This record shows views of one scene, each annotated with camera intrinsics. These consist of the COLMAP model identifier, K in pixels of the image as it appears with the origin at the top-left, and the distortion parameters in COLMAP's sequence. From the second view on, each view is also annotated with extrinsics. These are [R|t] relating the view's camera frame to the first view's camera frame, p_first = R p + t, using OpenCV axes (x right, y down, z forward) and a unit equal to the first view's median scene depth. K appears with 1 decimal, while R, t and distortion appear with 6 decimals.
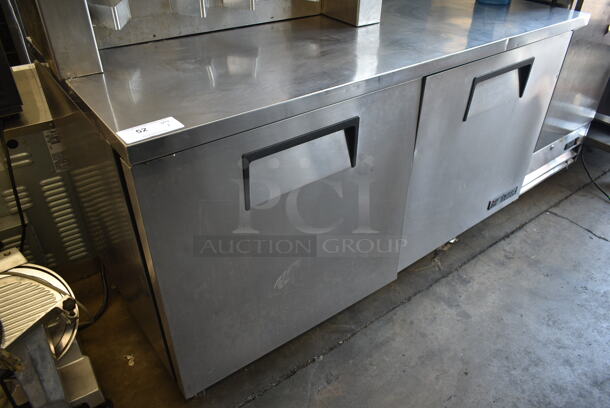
lens RADIAL K [[460.9, 0, 305.9], [0, 460.9, 206.7], [0, 0, 1]] dist [-0.004167, 0.000287]
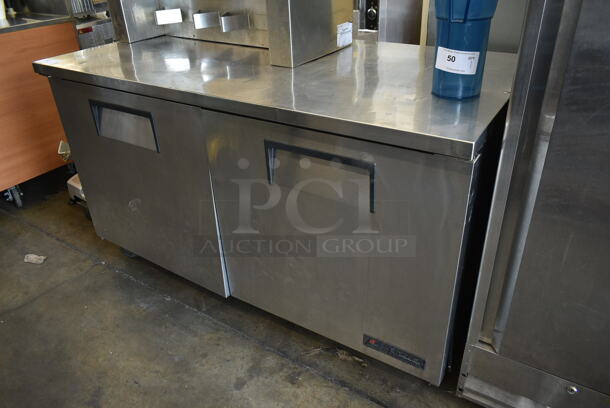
lens RADIAL K [[460.9, 0, 306.5], [0, 460.9, 200.9], [0, 0, 1]] dist [-0.004167, 0.000287]
pose [[0.329527, 0.442275, -0.834149, 1.167029], [-0.500460, 0.830988, 0.242894, -0.423550], [0.800594, 0.337419, 0.495174, 0.616196]]
